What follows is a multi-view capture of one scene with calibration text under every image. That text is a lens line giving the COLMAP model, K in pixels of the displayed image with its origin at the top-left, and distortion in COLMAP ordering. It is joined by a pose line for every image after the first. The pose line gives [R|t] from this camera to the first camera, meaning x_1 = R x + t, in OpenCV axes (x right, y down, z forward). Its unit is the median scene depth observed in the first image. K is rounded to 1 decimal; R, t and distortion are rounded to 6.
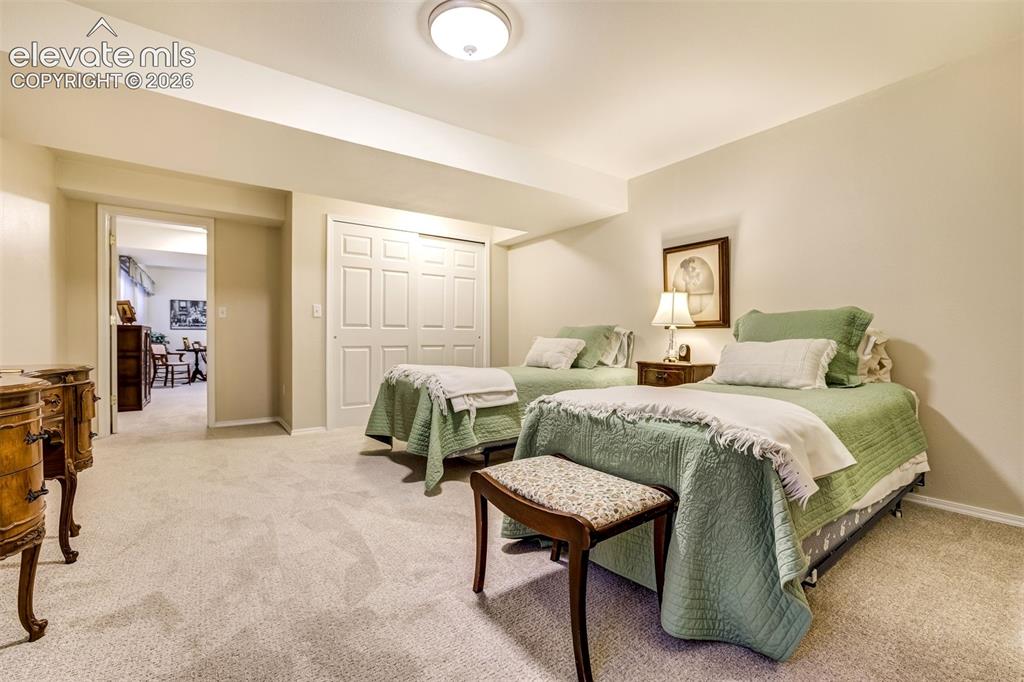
lens RADIAL K [[438.3, 0, 510.9], [0, 438.3, 341.1], [0, 0, 1]] dist [-0.016815, 0.001745]
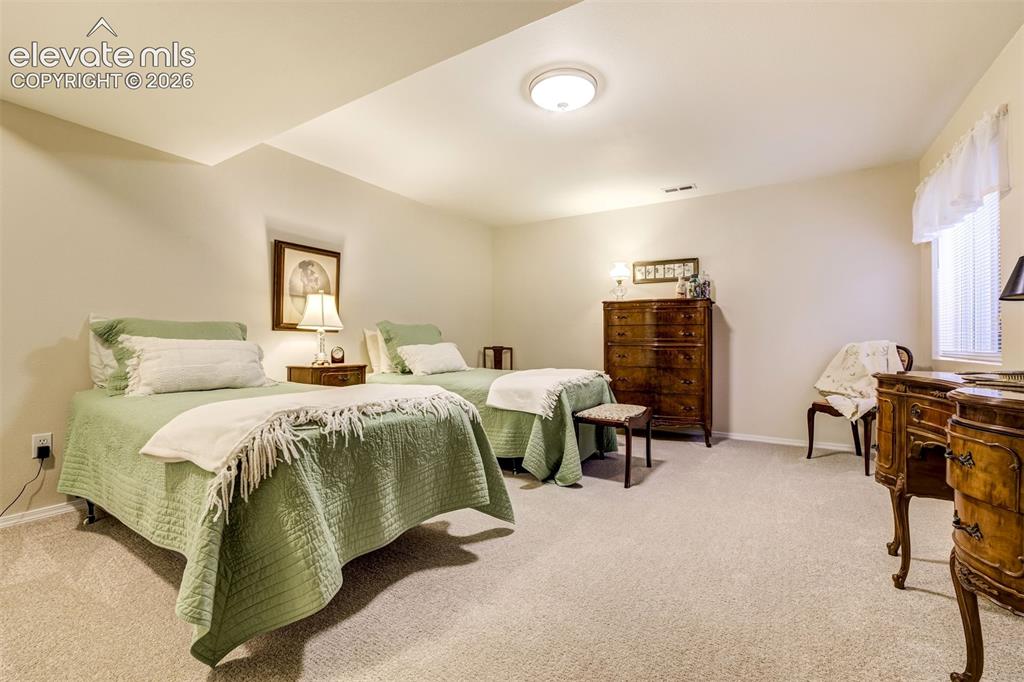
lens RADIAL K [[438.3, 0, 512.5], [0, 438.3, 341.0], [0, 0, 1]] dist [-0.016815, 0.001745]
pose [[-0.391123, 0.011107, 0.920271, -0.713356], [0.000662, 0.999930, -0.011788, 0.005674], [-0.920338, -0.004002, -0.391104, 0.996466]]
